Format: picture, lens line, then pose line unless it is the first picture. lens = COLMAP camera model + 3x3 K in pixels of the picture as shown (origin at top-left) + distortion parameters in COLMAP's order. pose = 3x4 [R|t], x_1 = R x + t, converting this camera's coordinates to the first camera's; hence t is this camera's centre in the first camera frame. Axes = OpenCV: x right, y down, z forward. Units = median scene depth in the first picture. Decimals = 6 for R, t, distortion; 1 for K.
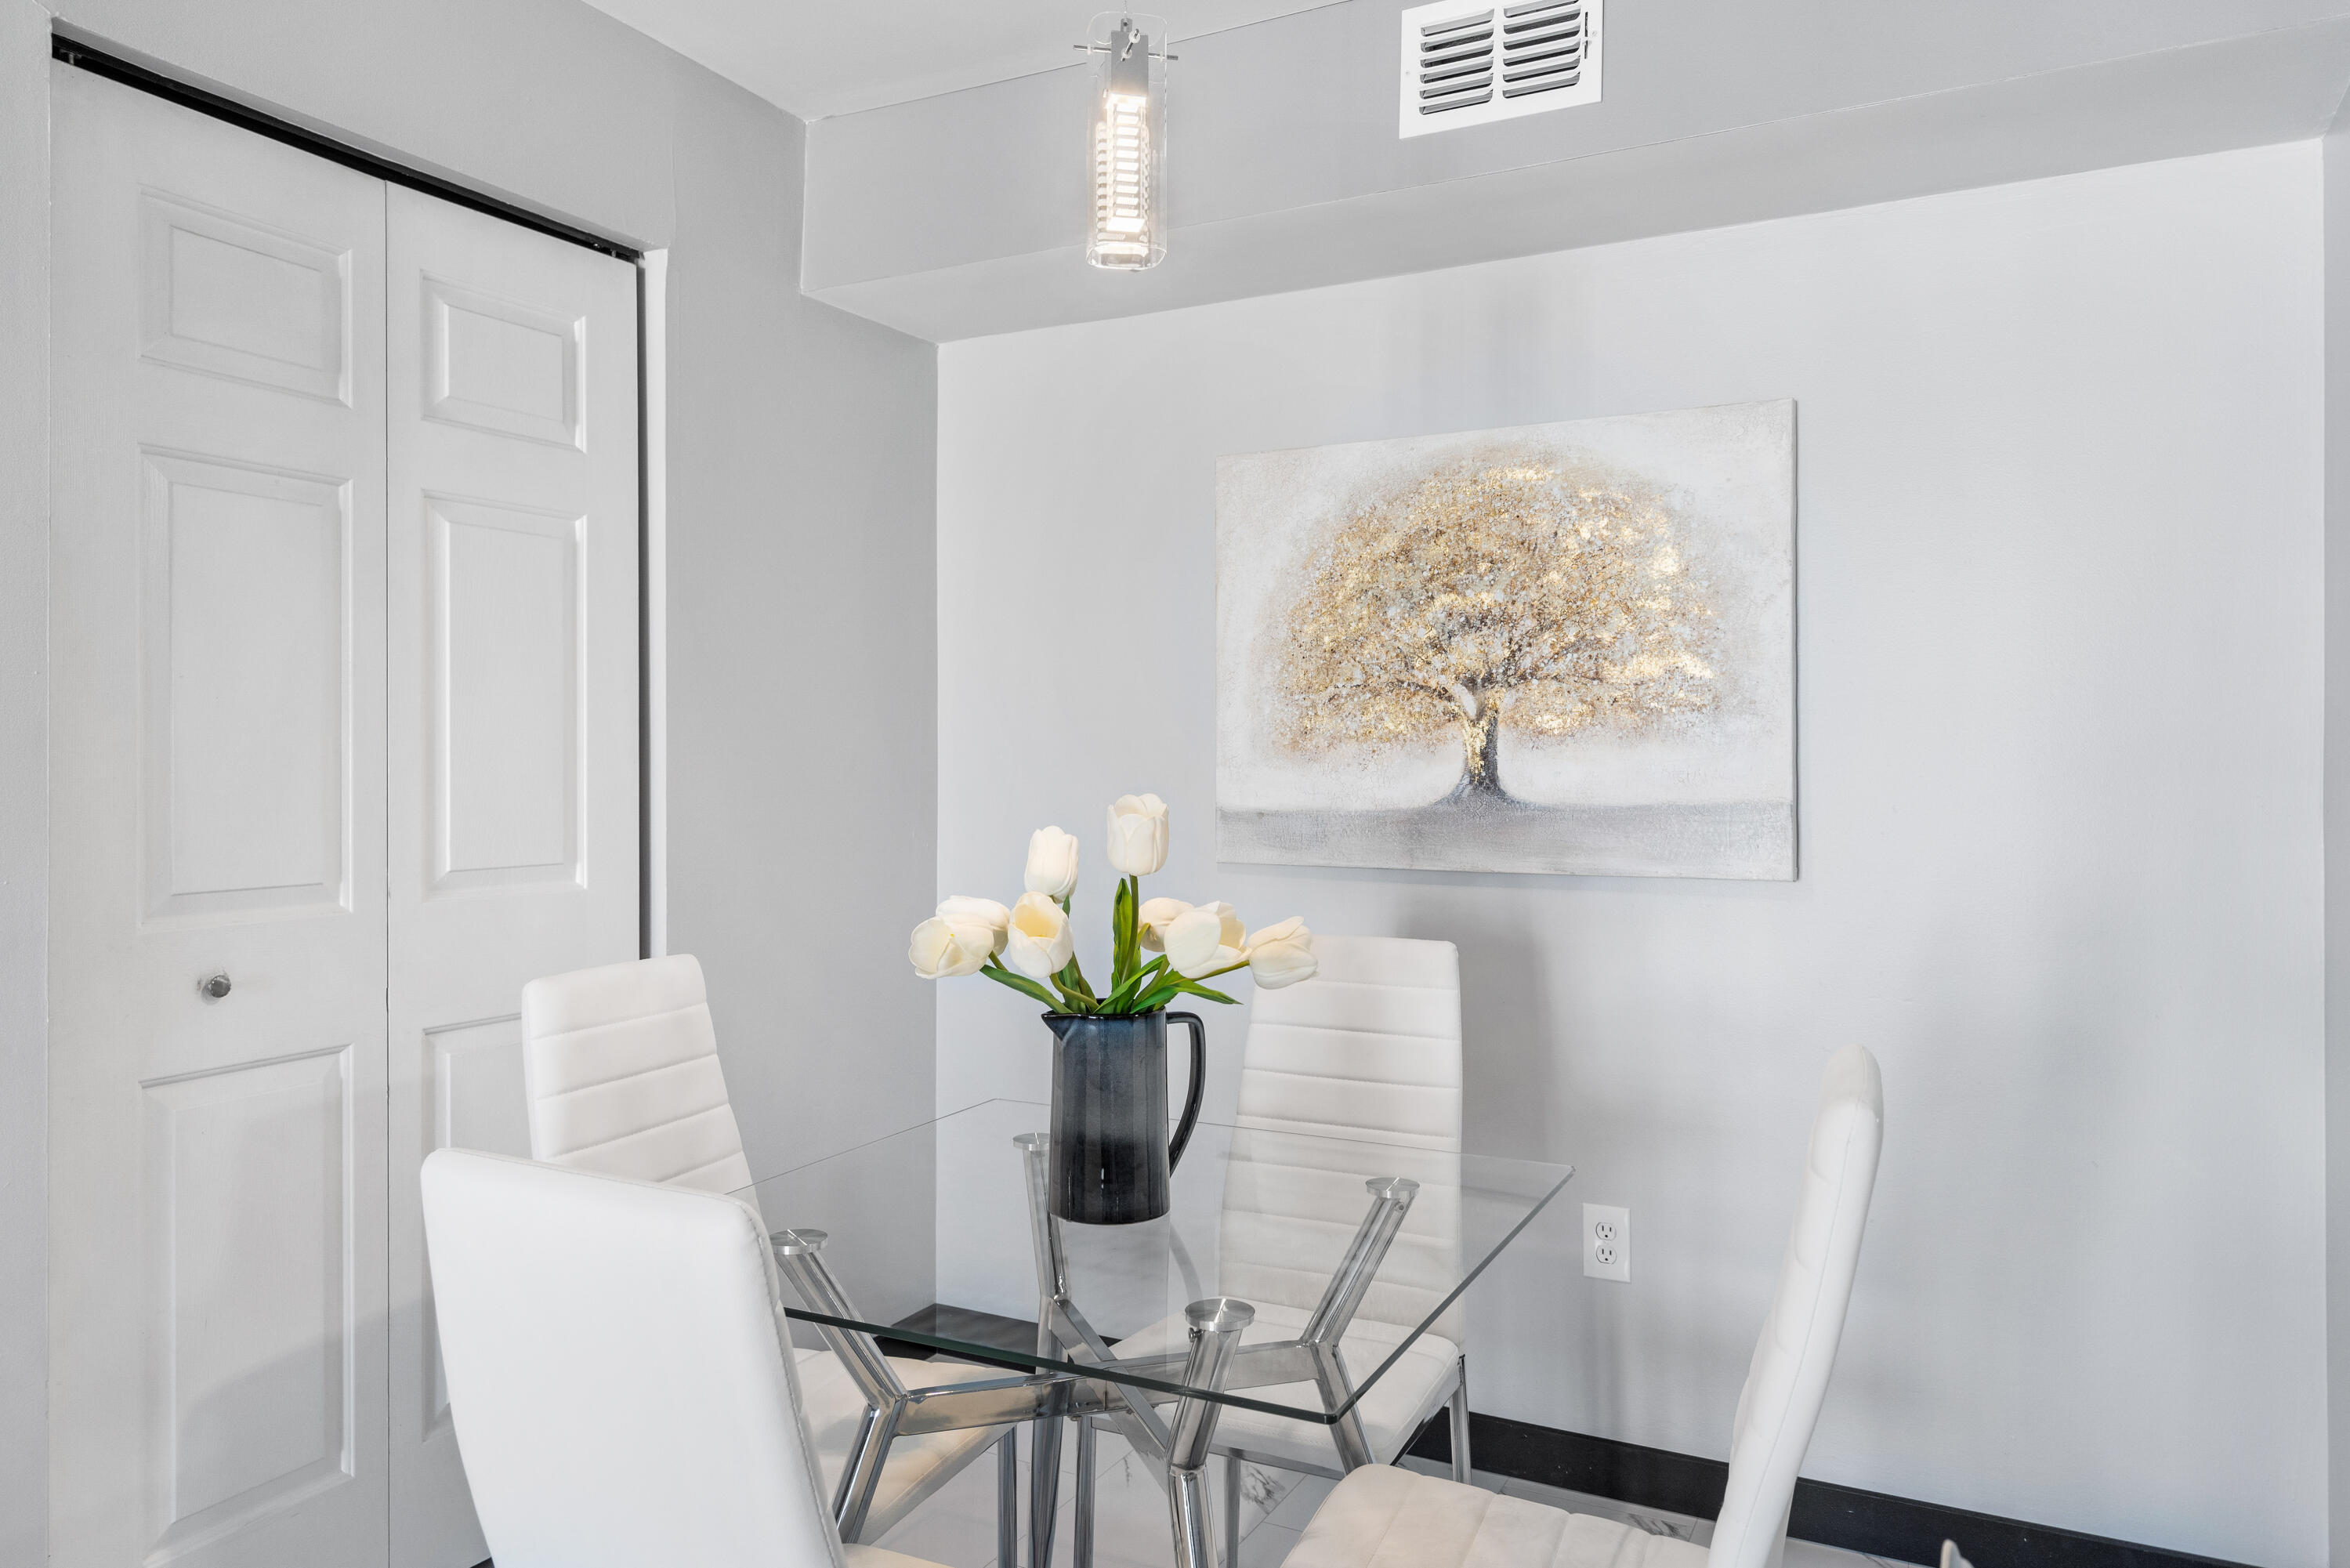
lens RADIAL K [[1597.3, 0, 1164.1], [0, 1597.3, 749.7], [0, 0, 1]] dist [0.012796, 0.001940]
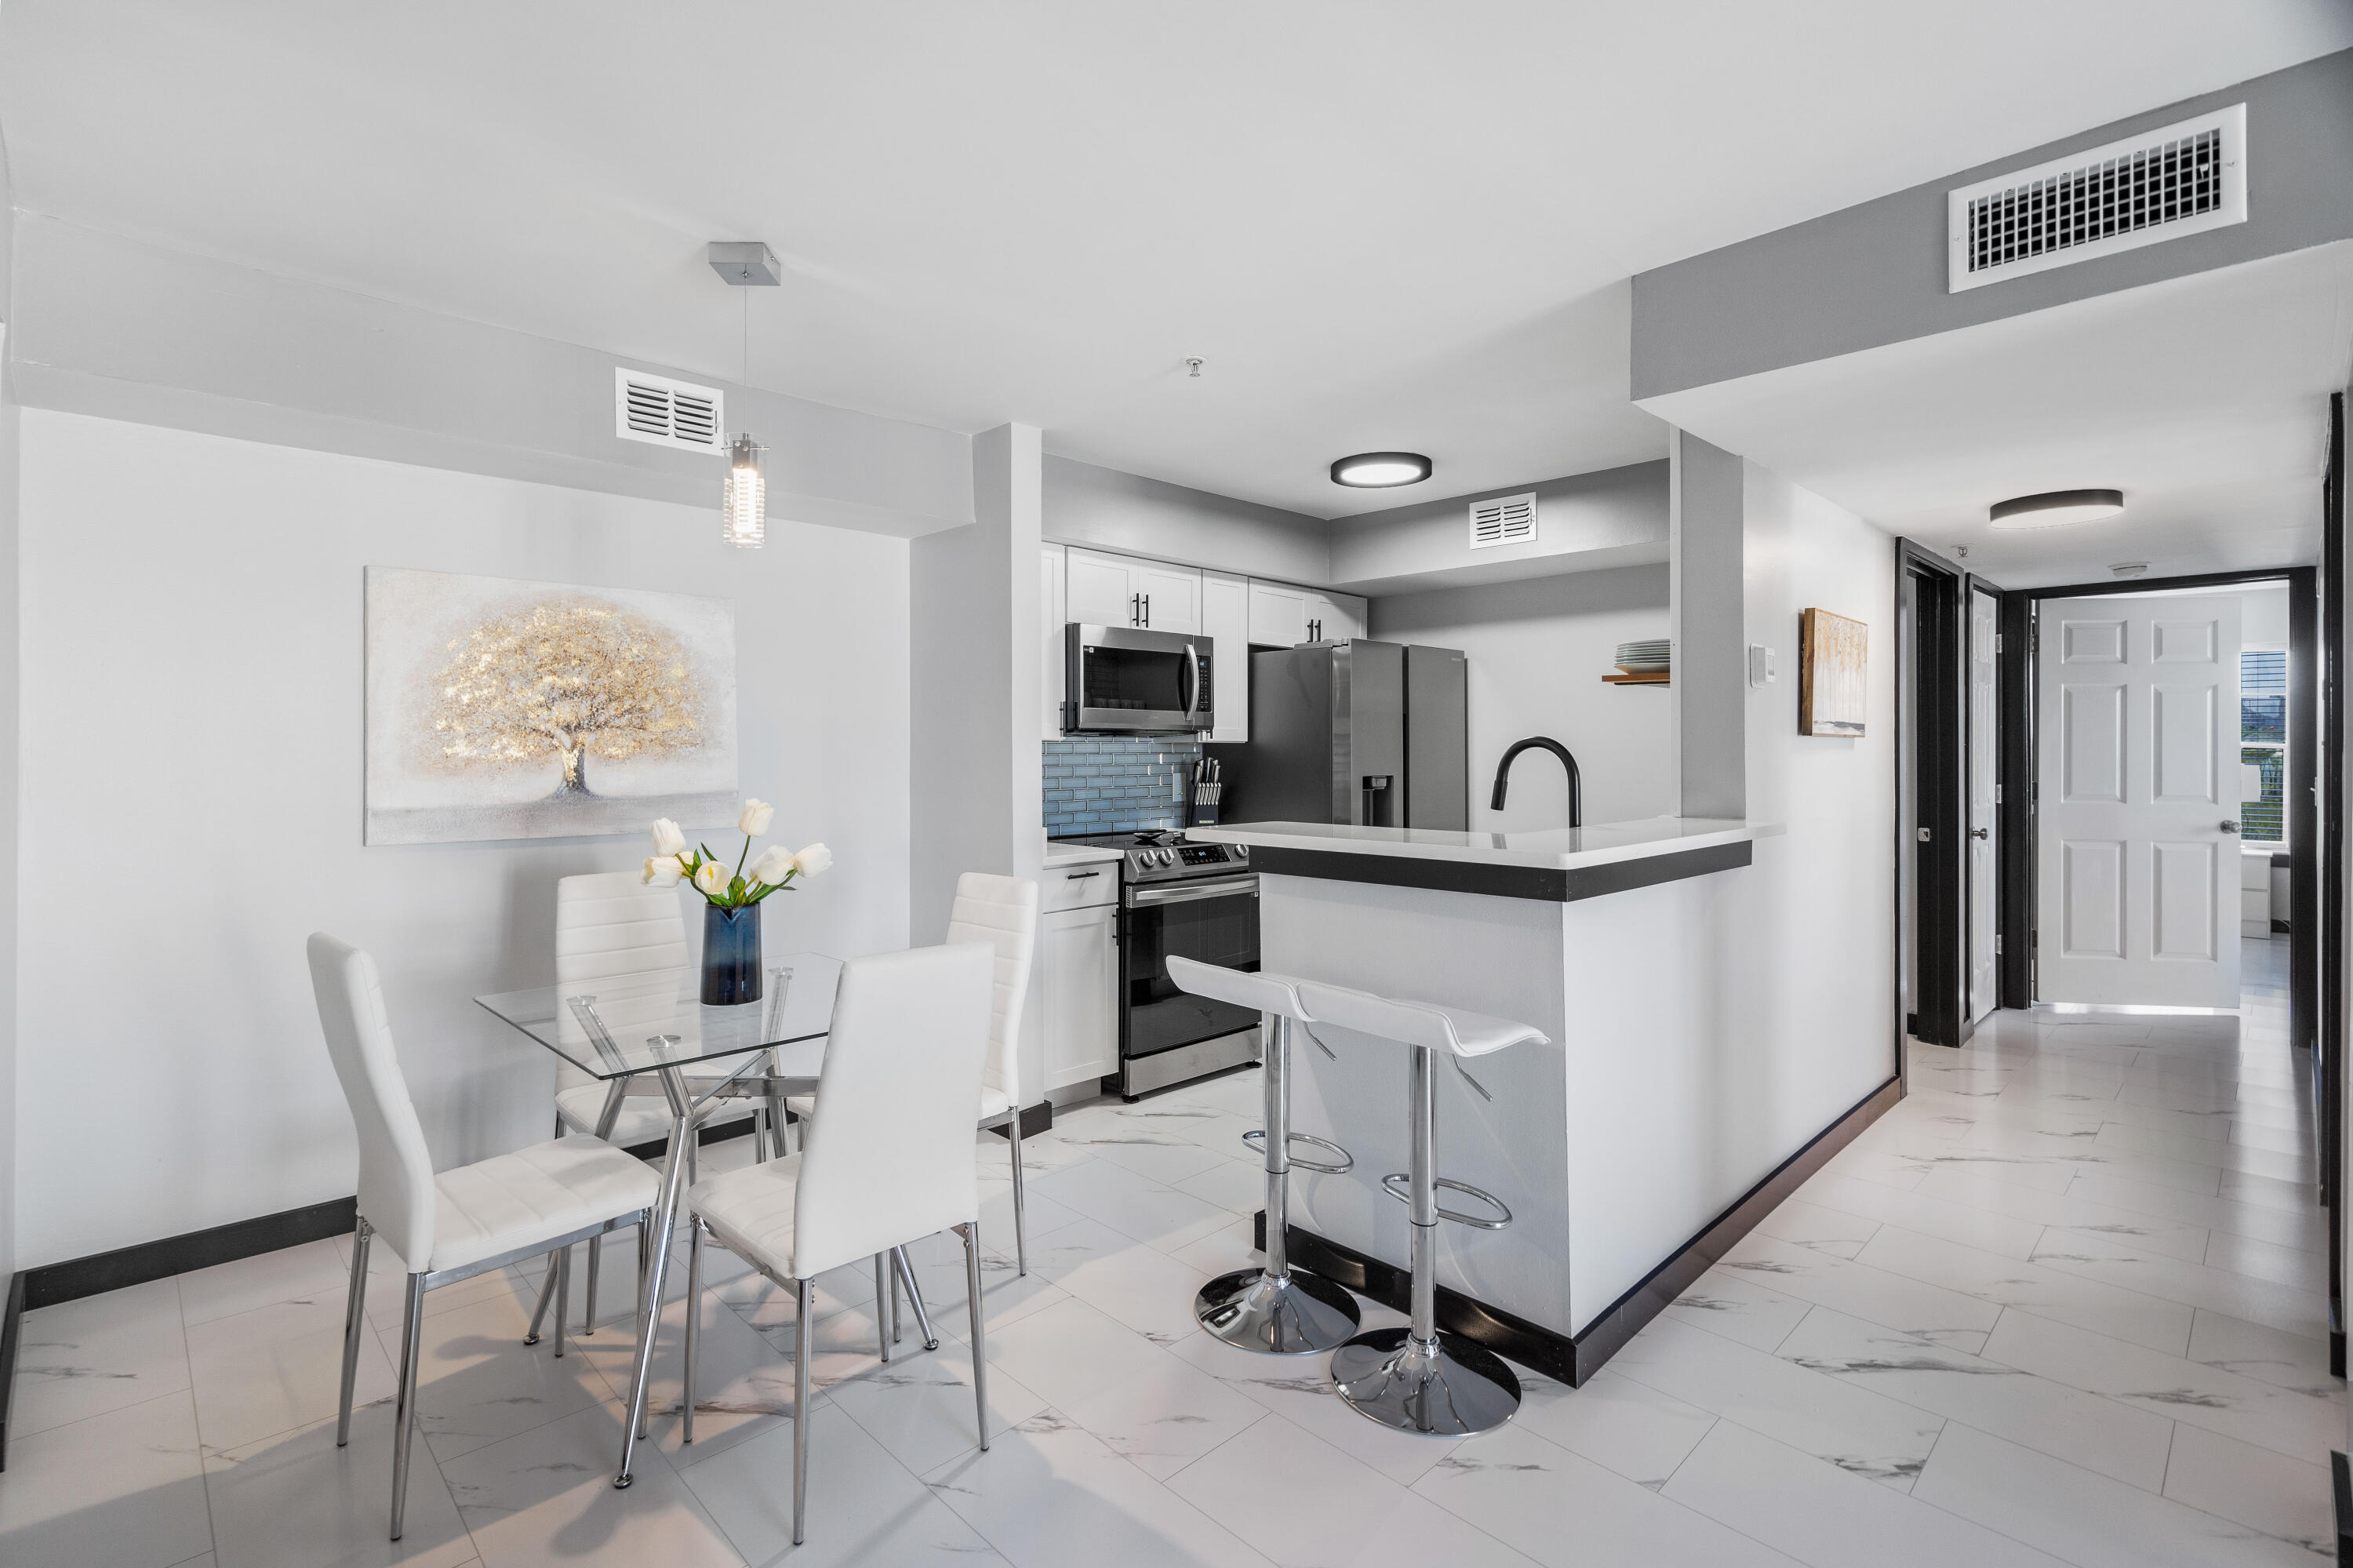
lens RADIAL K [[1095.0, 0, 1169.1], [0, 1095.0, 746.8], [0, 0, 1]] dist [-0.004203, -0.000259]
pose [[0.321533, -0.000204, 0.946898, -0.730906], [-0.007104, 0.999971, 0.002628, -0.029781], [-0.946872, -0.007572, 0.321522, -0.005532]]
